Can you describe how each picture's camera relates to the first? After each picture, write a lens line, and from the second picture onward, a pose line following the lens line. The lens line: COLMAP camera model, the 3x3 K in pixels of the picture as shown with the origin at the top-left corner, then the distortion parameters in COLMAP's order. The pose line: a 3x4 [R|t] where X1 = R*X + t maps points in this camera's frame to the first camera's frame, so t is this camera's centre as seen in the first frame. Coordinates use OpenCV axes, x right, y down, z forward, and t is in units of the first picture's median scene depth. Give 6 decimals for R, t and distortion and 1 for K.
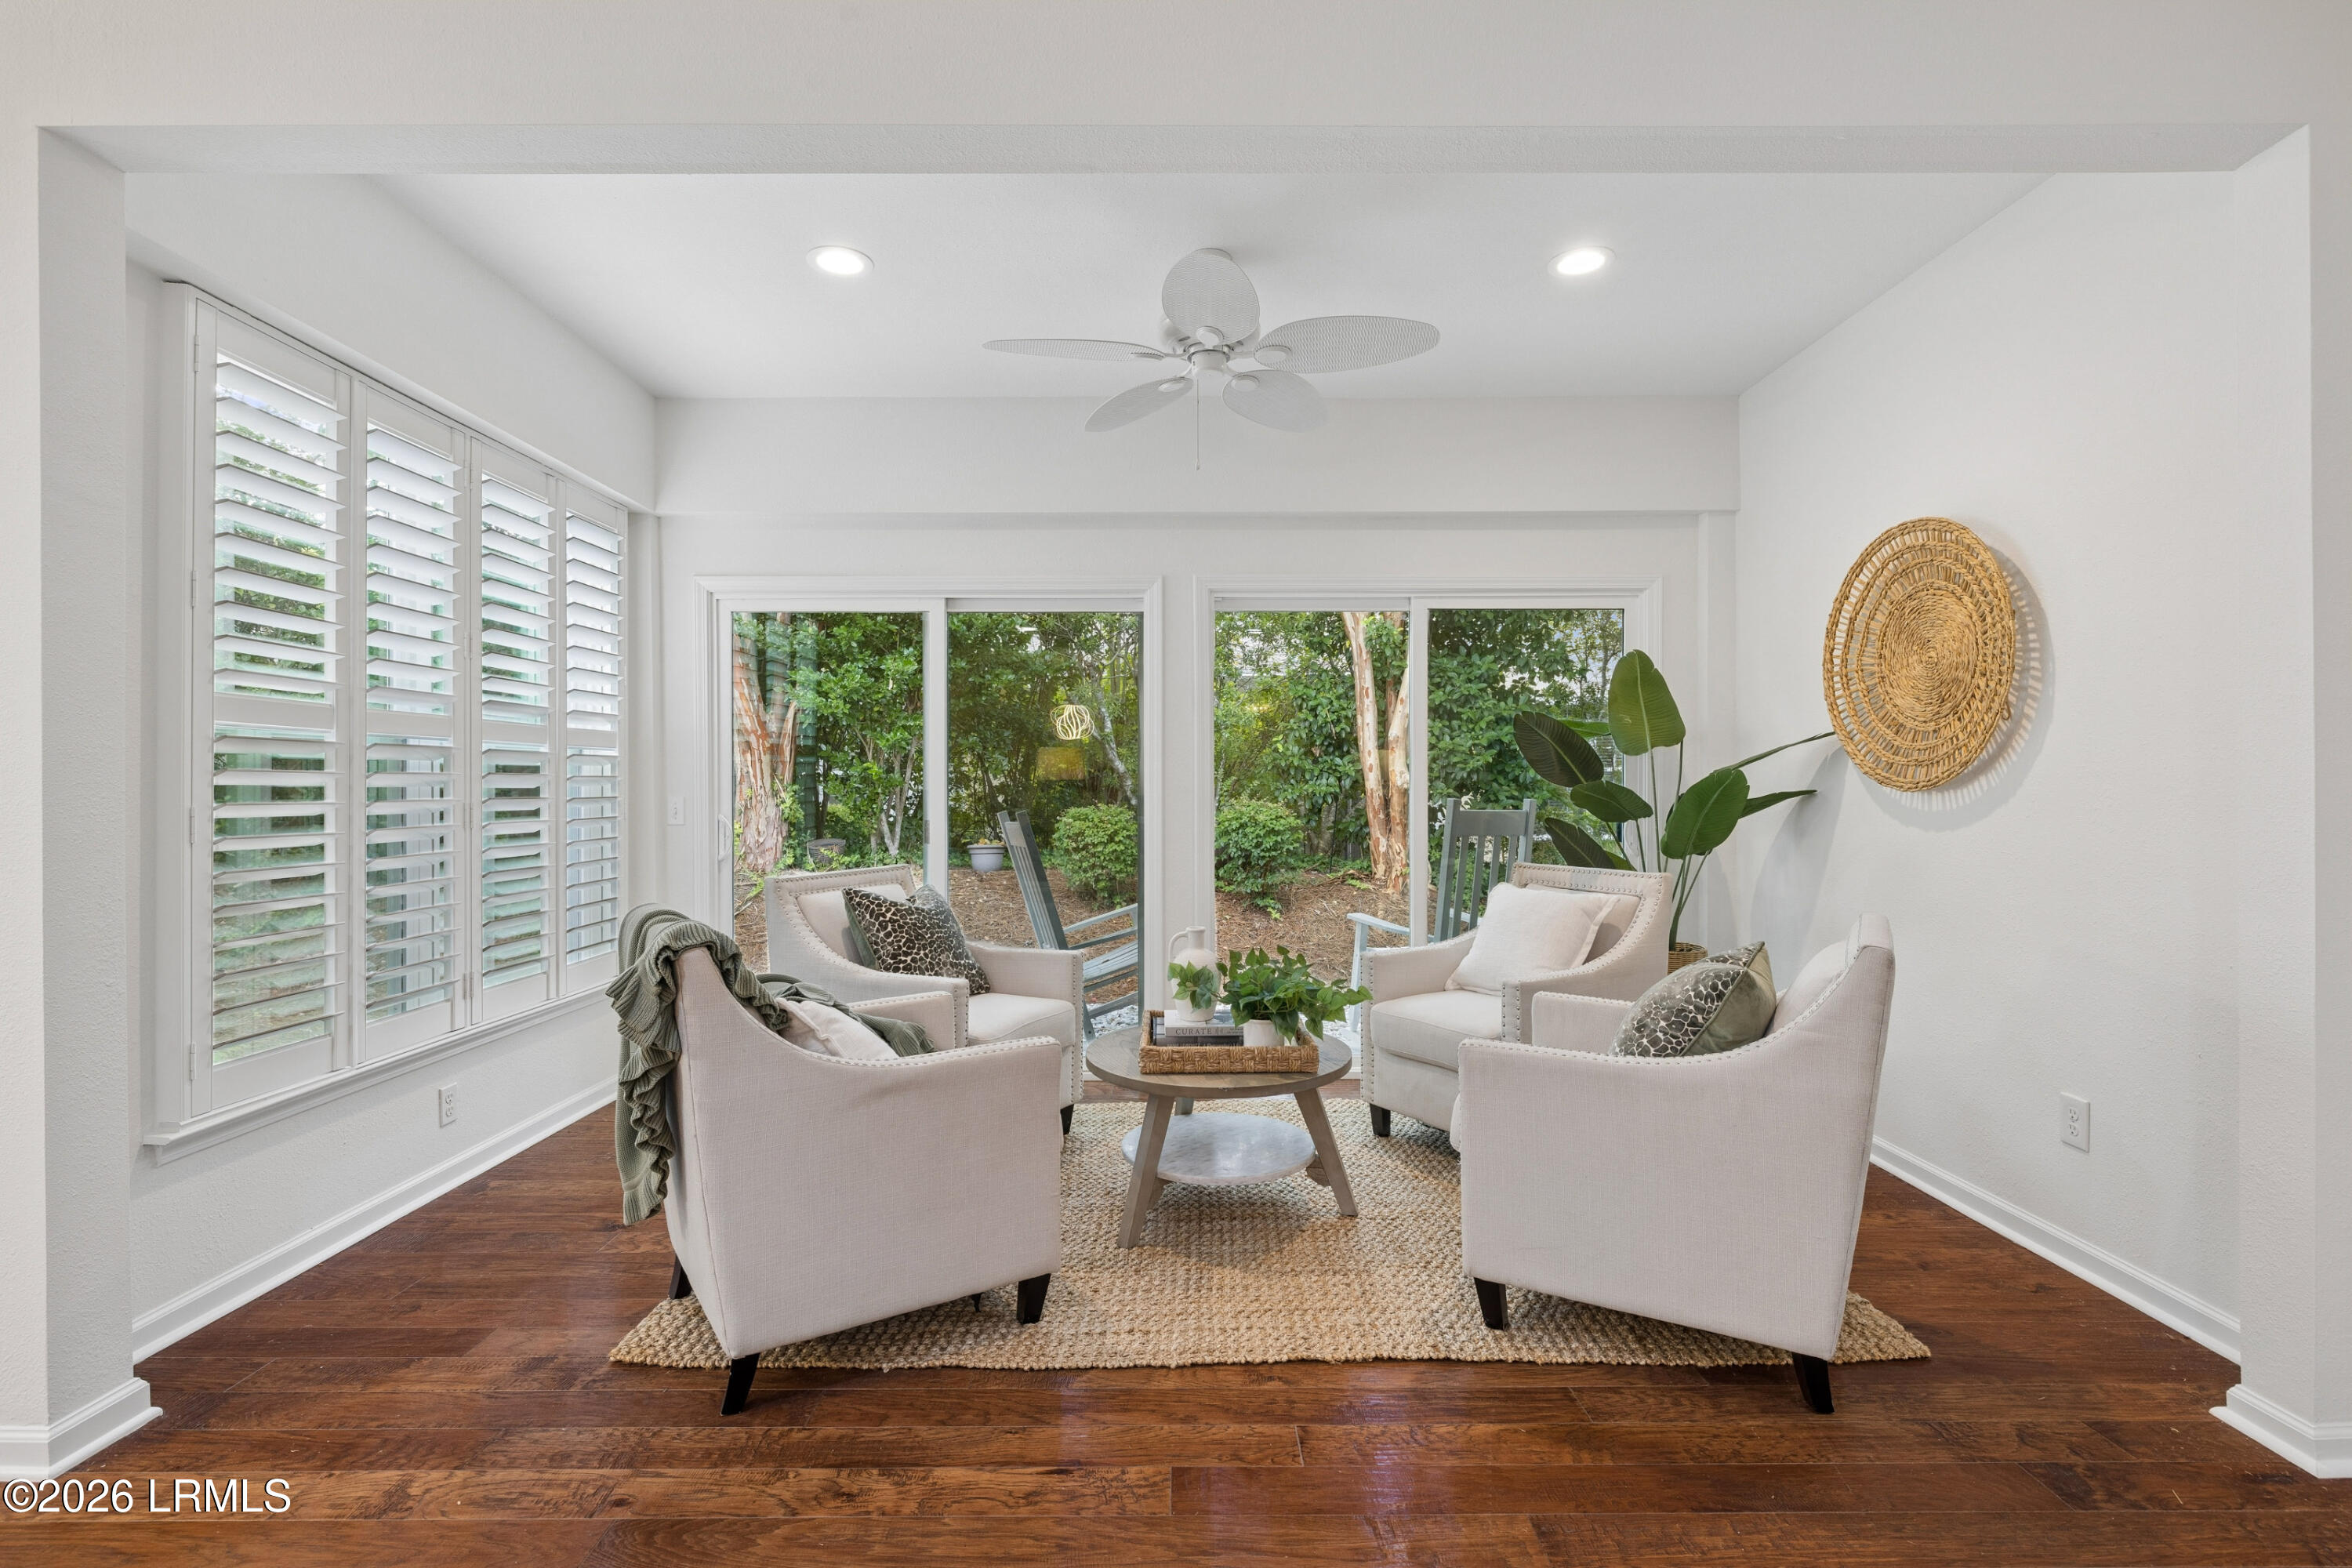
lens RADIAL K [[1060.2, 0, 1180.1], [0, 1060.2, 784.9], [0, 0, 1]] dist [-0.003416, 0.000756]
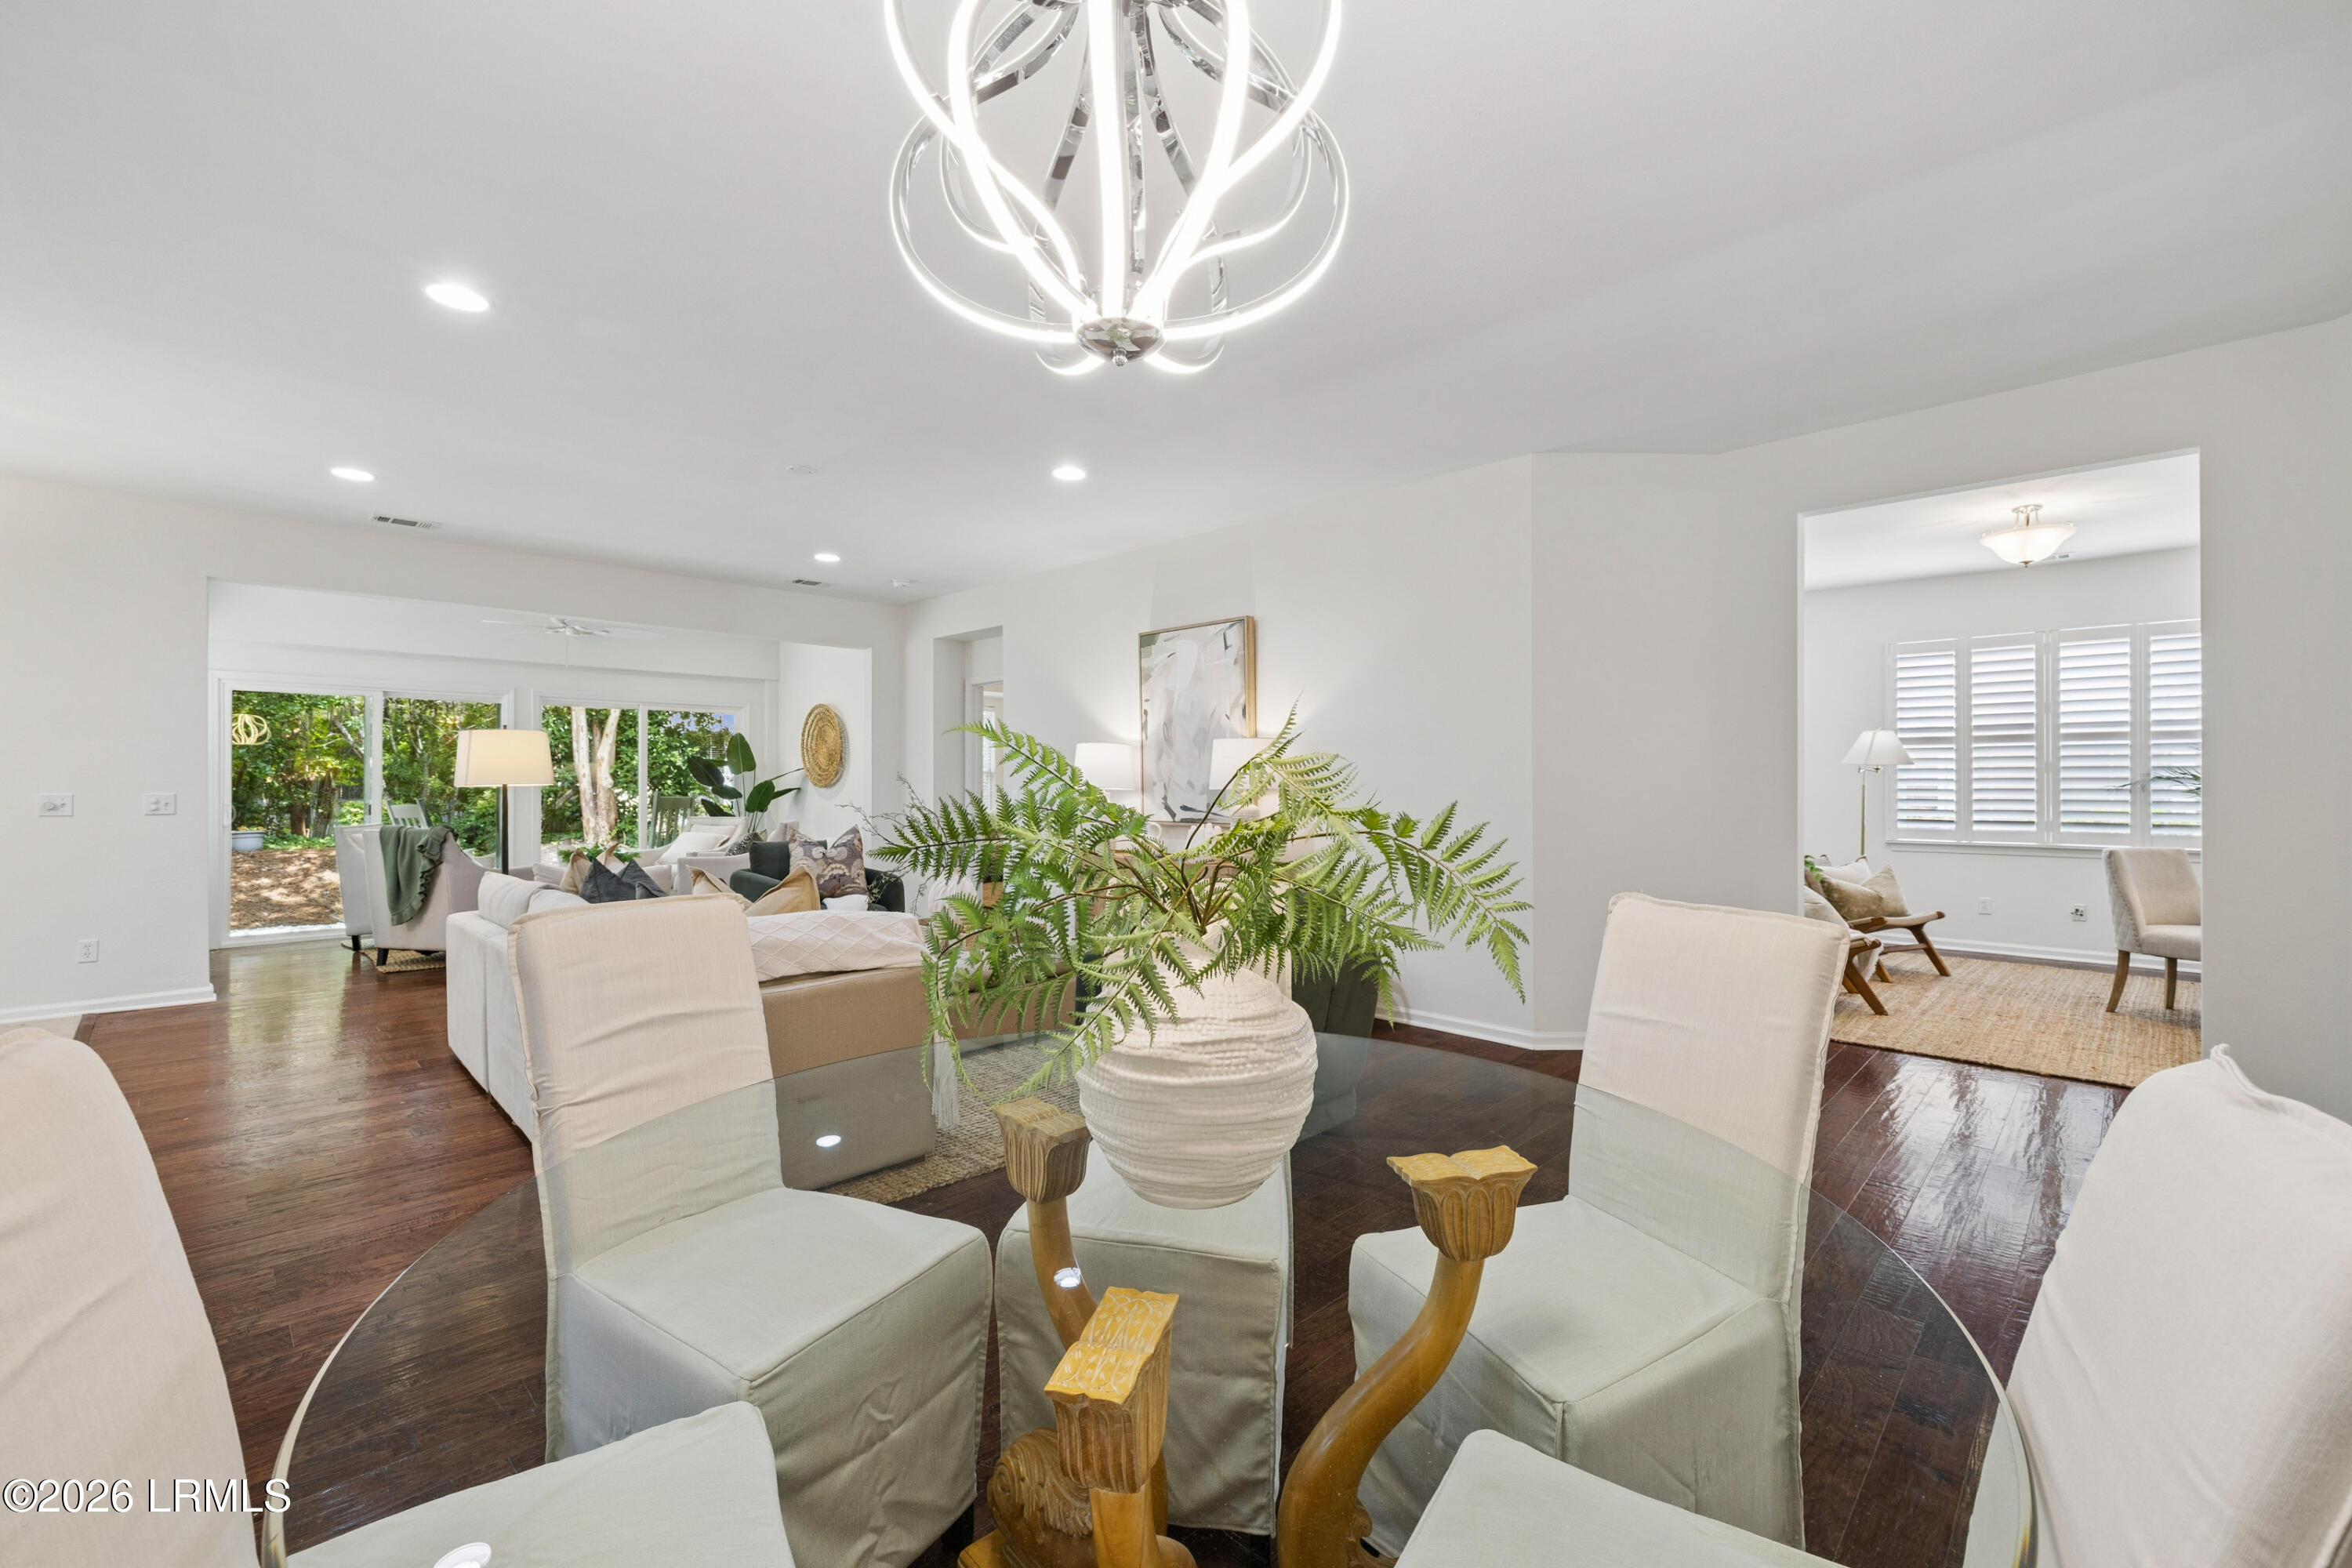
lens RADIAL K [[987.7, 0, 1176.0], [0, 987.7, 779.4], [0, 0, 1]] dist [0.002344, 0.000537]
pose [[0.703529, 0.006013, 0.710641, -0.657018], [-0.001066, 0.999972, -0.007406, 0.001995], [-0.710666, 0.004453, 0.703516, -1.804679]]
